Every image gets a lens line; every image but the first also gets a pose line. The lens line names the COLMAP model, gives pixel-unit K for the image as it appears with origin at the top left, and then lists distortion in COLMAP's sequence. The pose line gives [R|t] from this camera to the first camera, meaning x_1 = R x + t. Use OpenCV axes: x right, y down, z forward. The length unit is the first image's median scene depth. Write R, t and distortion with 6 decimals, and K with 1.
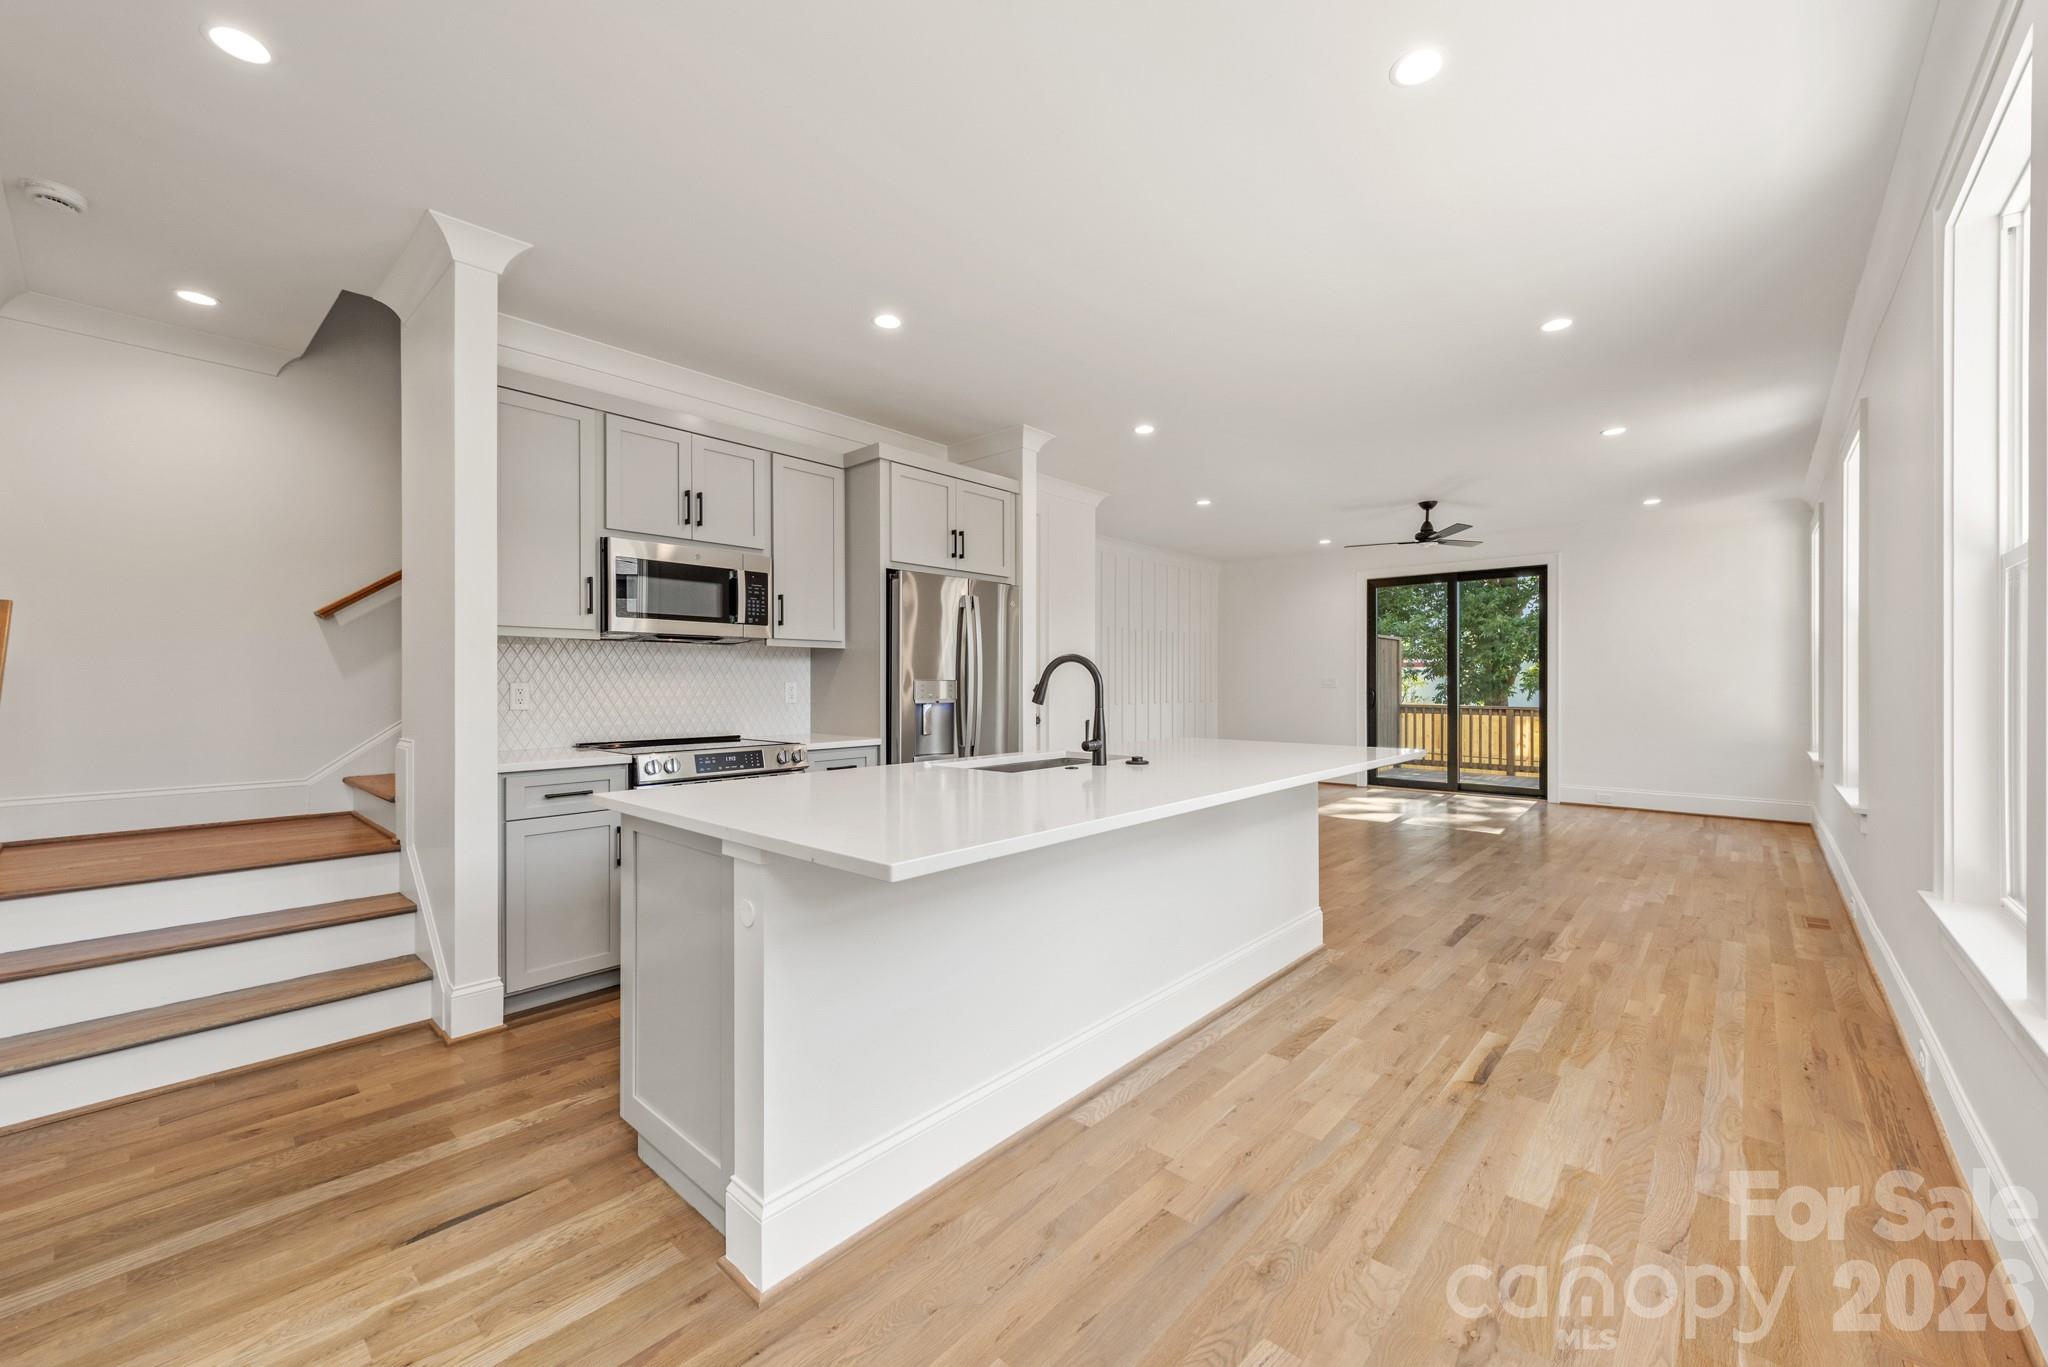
lens RADIAL K [[791.8, 0, 1033.2], [0, 791.8, 676.2], [0, 0, 1]] dist [0.005373, -0.000352]
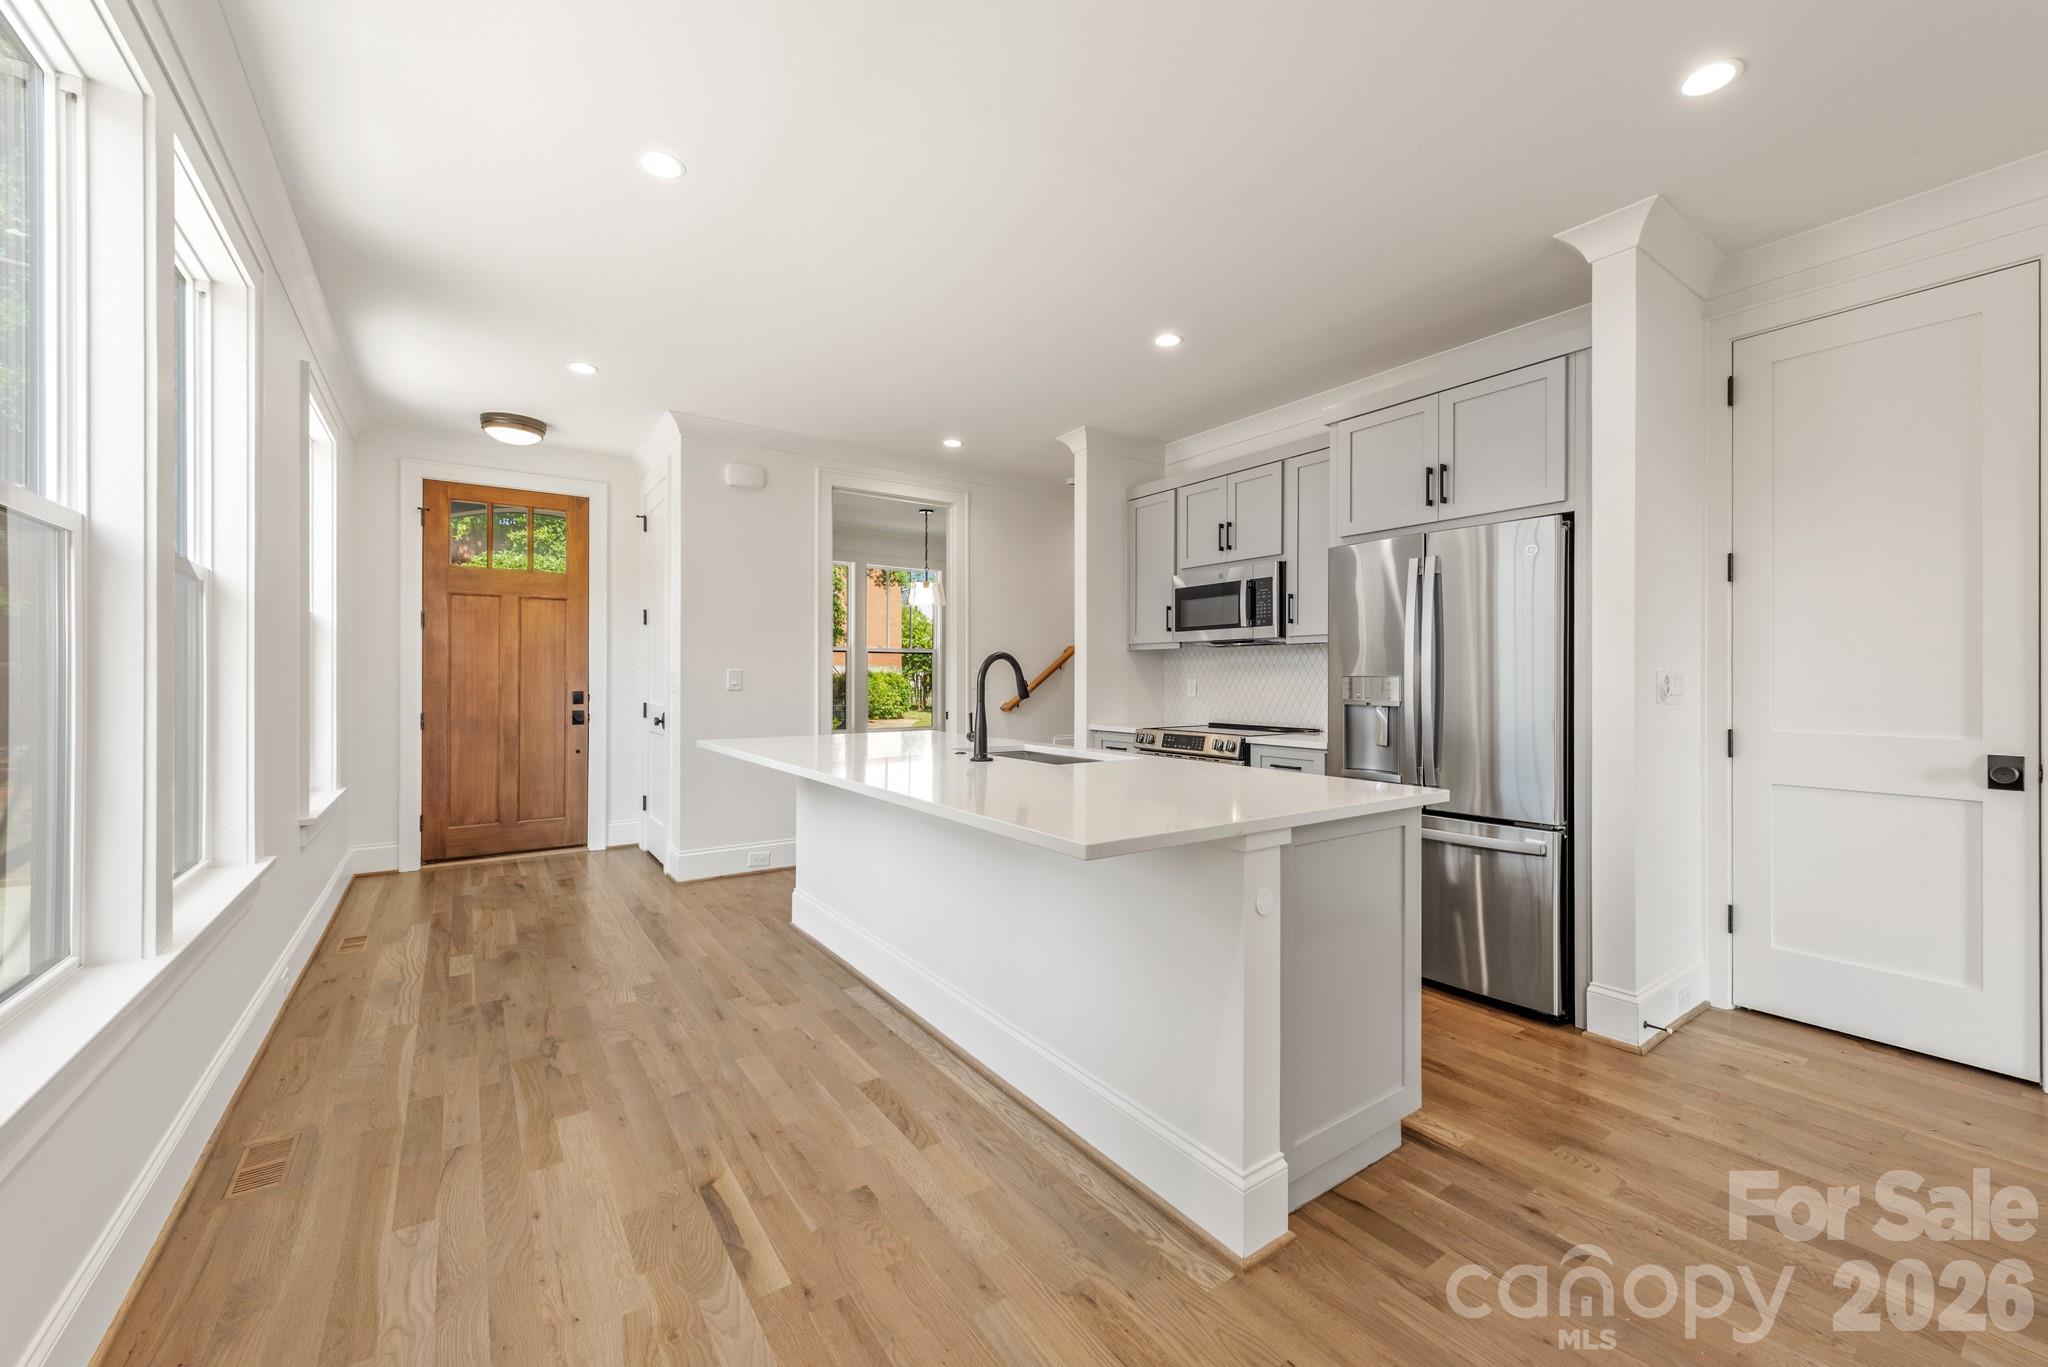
lens RADIAL K [[826.4, 0, 1068.6], [0, 826.4, 678.6], [0, 0, 1]] dist [0.002898, -0.000030]
pose [[-0.205326, 0.002138, -0.978691, 1.219647], [0.004363, 0.999990, 0.001269, 0.006906], [0.978684, -0.004010, -0.205334, 1.440958]]
